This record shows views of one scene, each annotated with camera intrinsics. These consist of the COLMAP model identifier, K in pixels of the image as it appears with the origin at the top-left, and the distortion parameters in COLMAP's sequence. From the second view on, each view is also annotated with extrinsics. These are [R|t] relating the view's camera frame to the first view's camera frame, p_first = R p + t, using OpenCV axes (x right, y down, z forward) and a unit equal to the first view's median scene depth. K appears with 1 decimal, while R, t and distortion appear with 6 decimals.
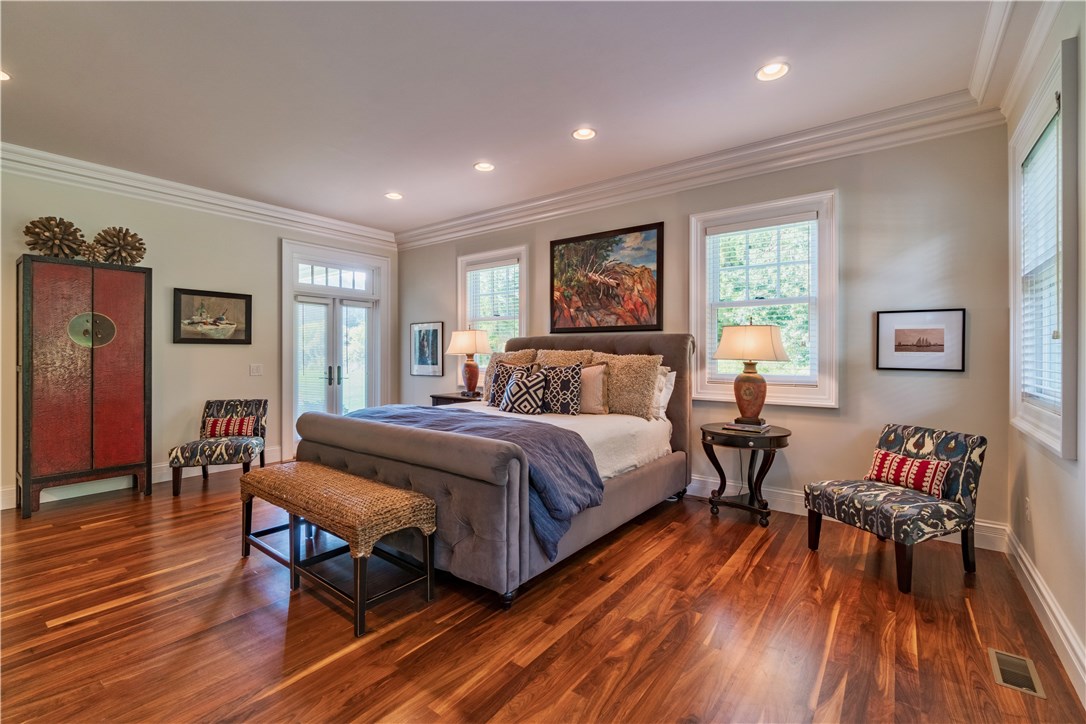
lens RADIAL K [[473.6, 0, 542.6], [0, 473.6, 356.9], [0, 0, 1]] dist [0.001193, 0.000344]
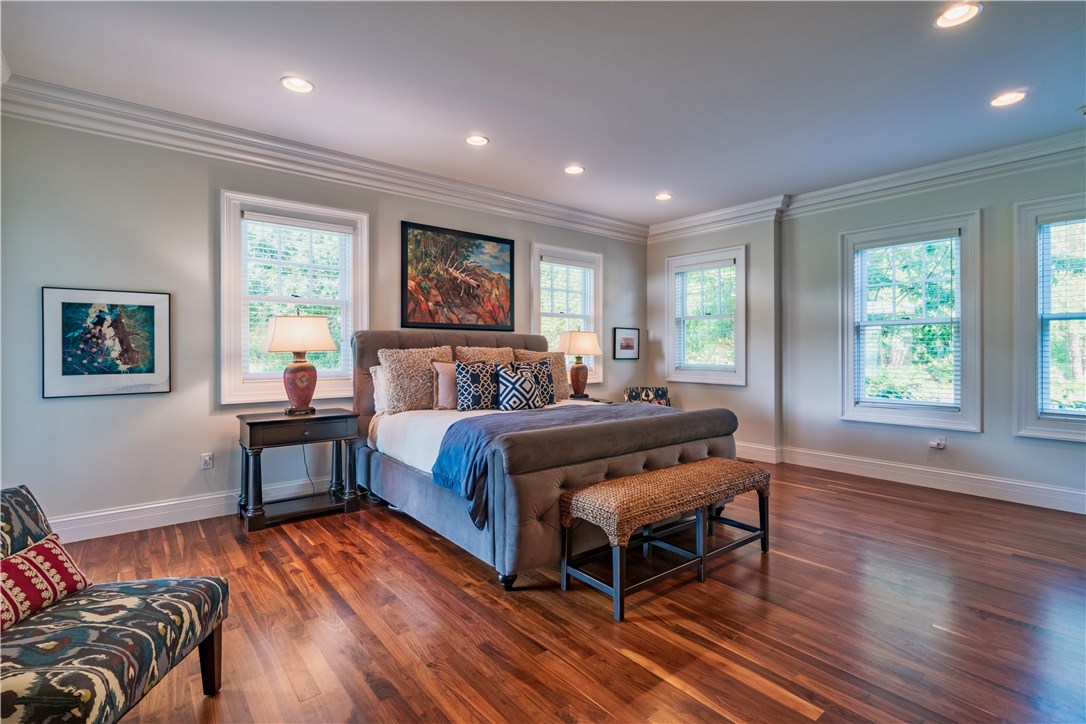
lens RADIAL K [[512.0, 0, 543.9], [0, 512.0, 356.0], [0, 0, 1]] dist [0.000676, -0.000002]
pose [[0.230084, -0.002716, 0.973167, -0.923250], [0.016541, 0.999863, -0.001120, 0.008375], [-0.973030, 0.016355, 0.230097, 0.595534]]
